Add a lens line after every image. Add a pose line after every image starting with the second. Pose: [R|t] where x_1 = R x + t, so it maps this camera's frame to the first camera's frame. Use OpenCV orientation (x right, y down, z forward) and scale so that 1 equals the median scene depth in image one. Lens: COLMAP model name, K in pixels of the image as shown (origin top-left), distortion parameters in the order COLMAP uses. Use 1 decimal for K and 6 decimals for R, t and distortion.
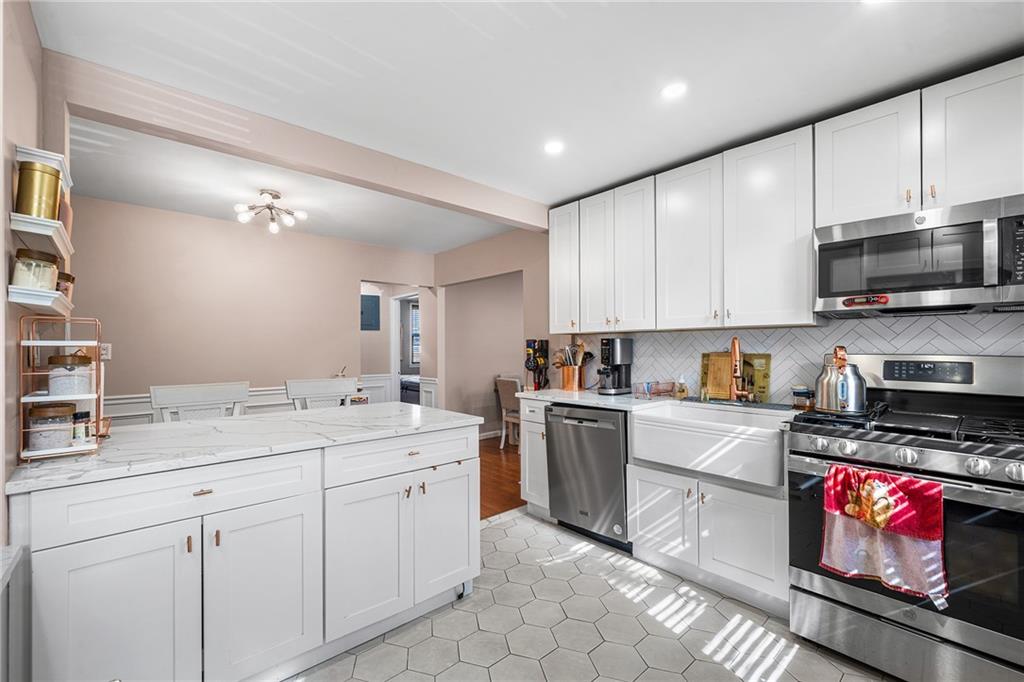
lens RADIAL K [[426.8, 0, 512.8], [0, 426.8, 347.1], [0, 0, 1]] dist [0.001617, 0.000117]
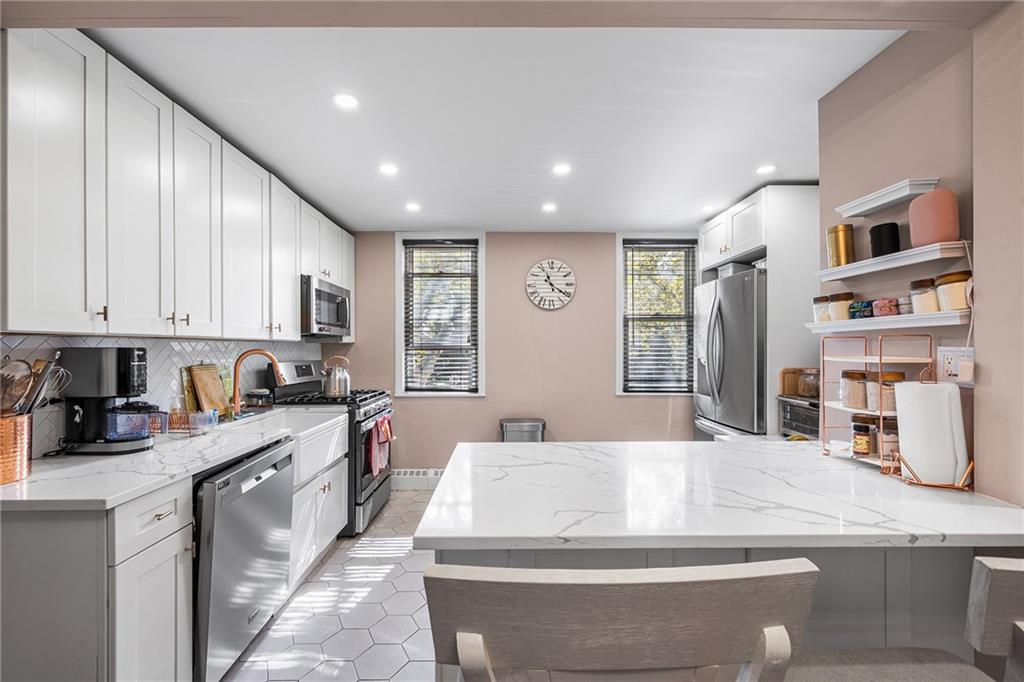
lens RADIAL K [[426.8, 0, 512.8], [0, 426.8, 347.1], [0, 0, 1]] dist [0.001617, 0.000117]
pose [[-0.739979, 0.008917, 0.672571, -0.570852], [0.002348, 0.999940, -0.010673, -0.013699], [-0.672626, -0.006319, -0.739956, 1.217390]]
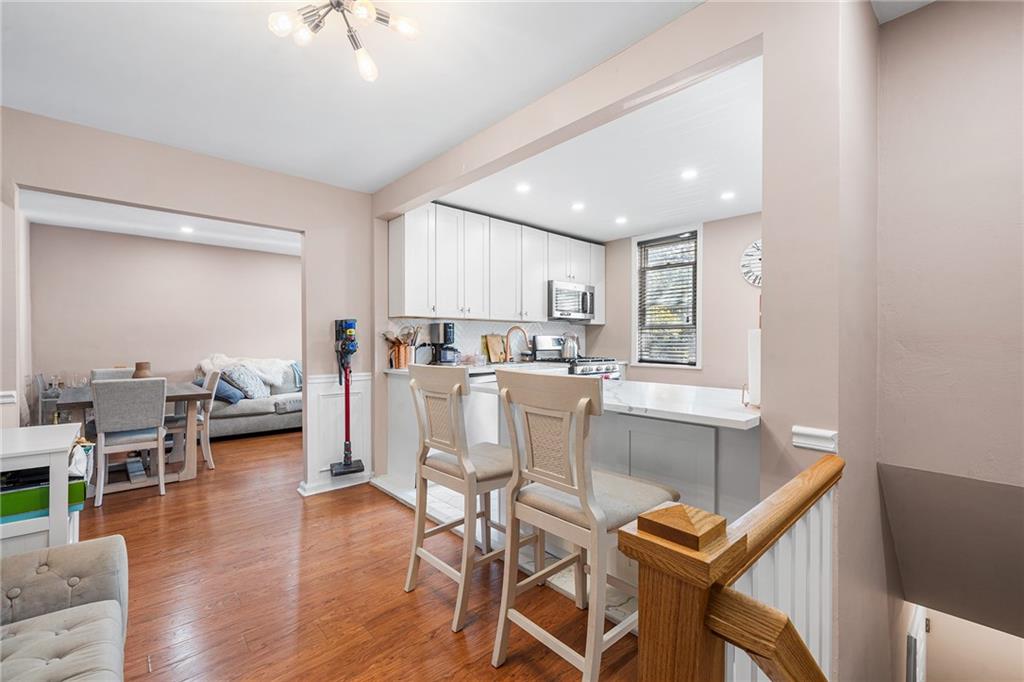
lens RADIAL K [[426.8, 0, 512.8], [0, 426.8, 347.1], [0, 0, 1]] dist [0.001617, 0.000117]
pose [[0.006101, -0.011826, 0.999911, -1.185461], [-0.008085, 0.999897, 0.011876, 0.040327], [-0.999949, -0.008156, 0.006005, 0.908315]]
